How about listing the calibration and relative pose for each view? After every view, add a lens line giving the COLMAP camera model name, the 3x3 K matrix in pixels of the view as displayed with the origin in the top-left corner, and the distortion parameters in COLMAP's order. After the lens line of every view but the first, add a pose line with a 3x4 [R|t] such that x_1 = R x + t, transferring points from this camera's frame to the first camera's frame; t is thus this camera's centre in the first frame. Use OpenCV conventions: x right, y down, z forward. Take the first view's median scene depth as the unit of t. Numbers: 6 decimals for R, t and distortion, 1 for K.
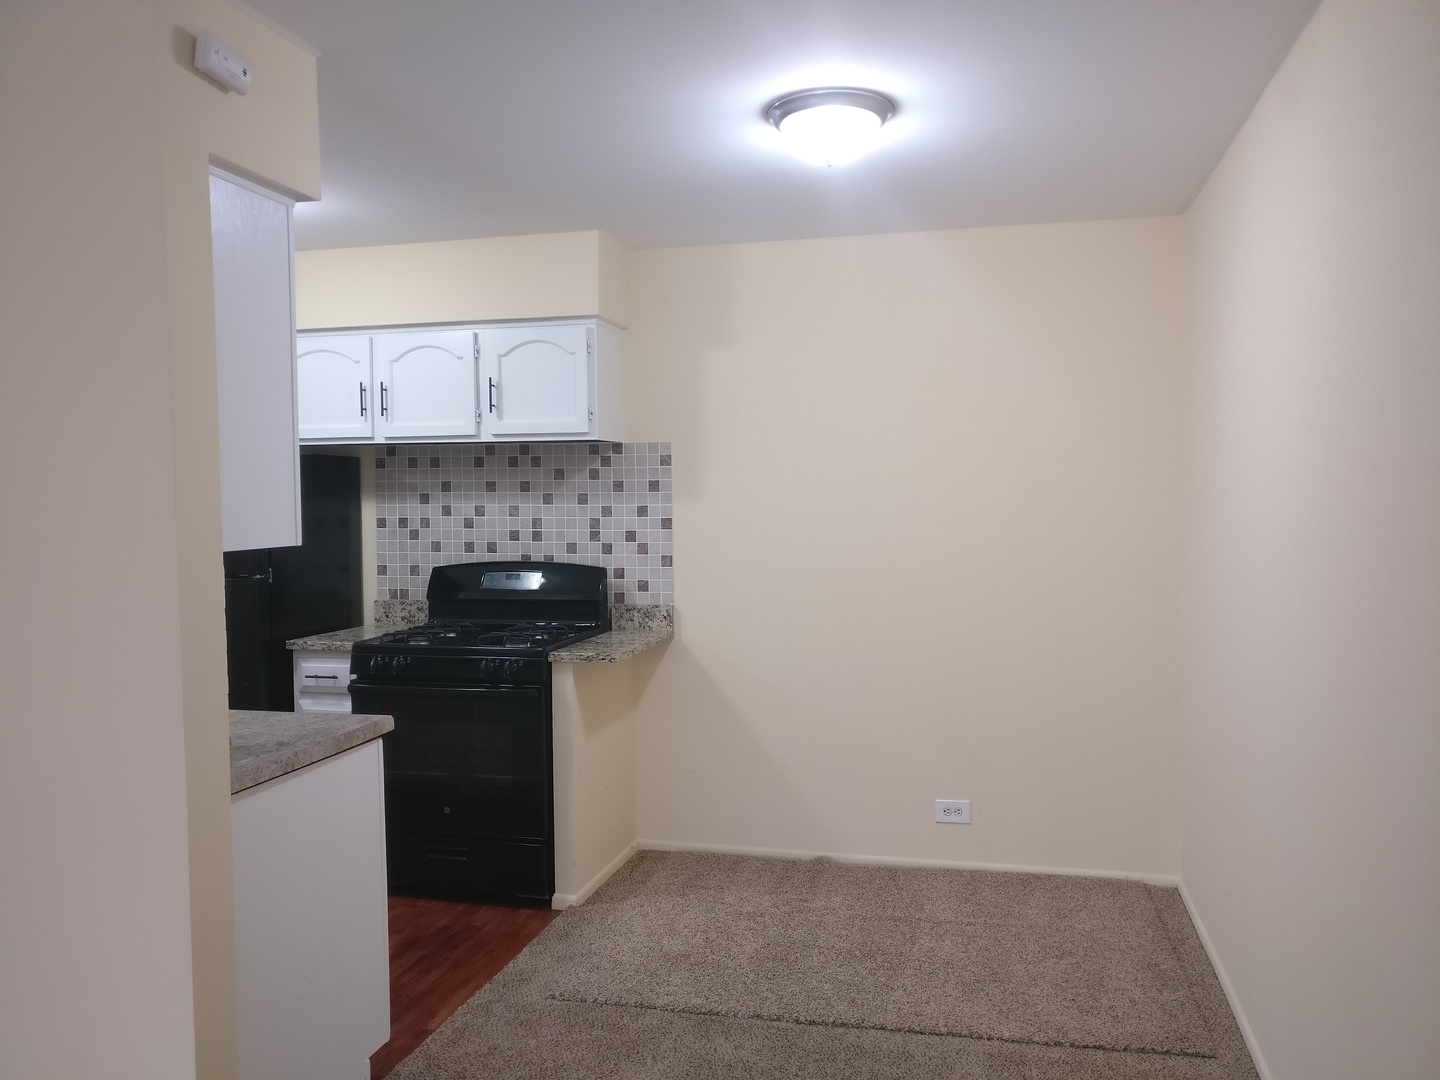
lens RADIAL K [[1131.1, 0, 720.0], [0, 1131.1, 540.0], [0, 0, 1]] dist [0.102340, -0.132511]
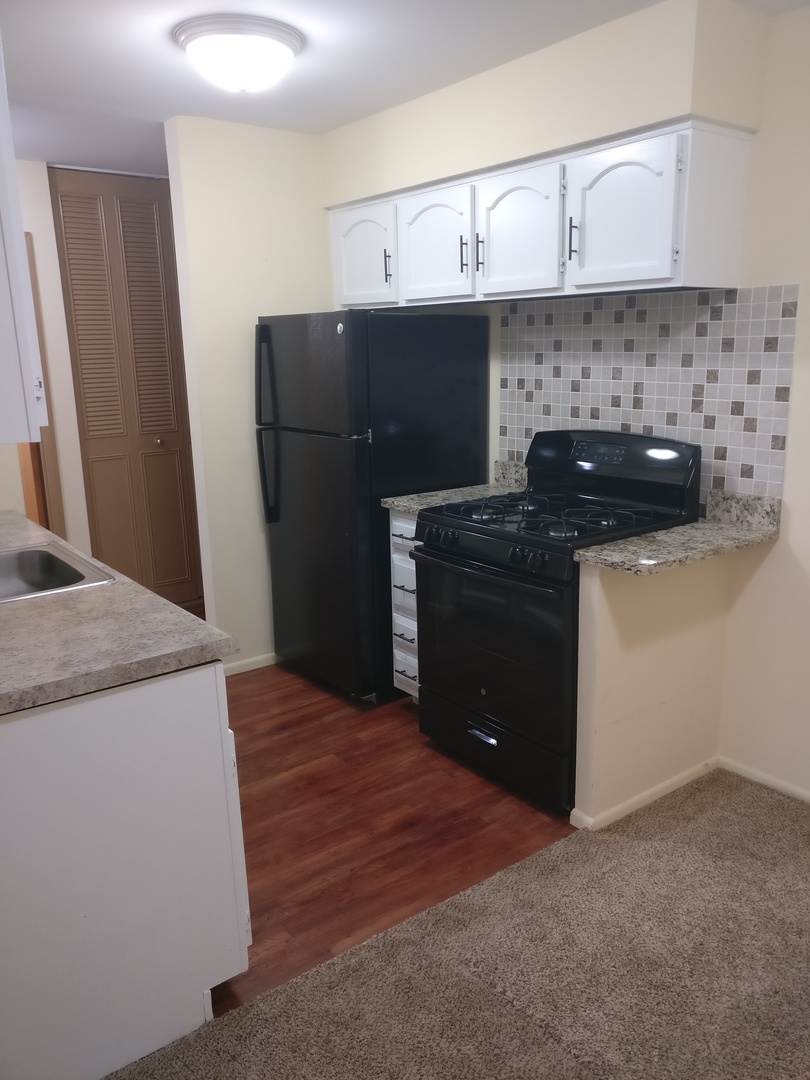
lens RADIAL K [[849.6, 0, 436.7], [0, 849.6, 546.3], [0, 0, 1]] dist [-0.031398, 0.082310]
pose [[0.794930, 0.134586, -0.591585, 0.121664], [-0.014864, 0.979112, 0.202776, -0.026430], [0.606519, -0.152399, 0.780326, 0.383631]]
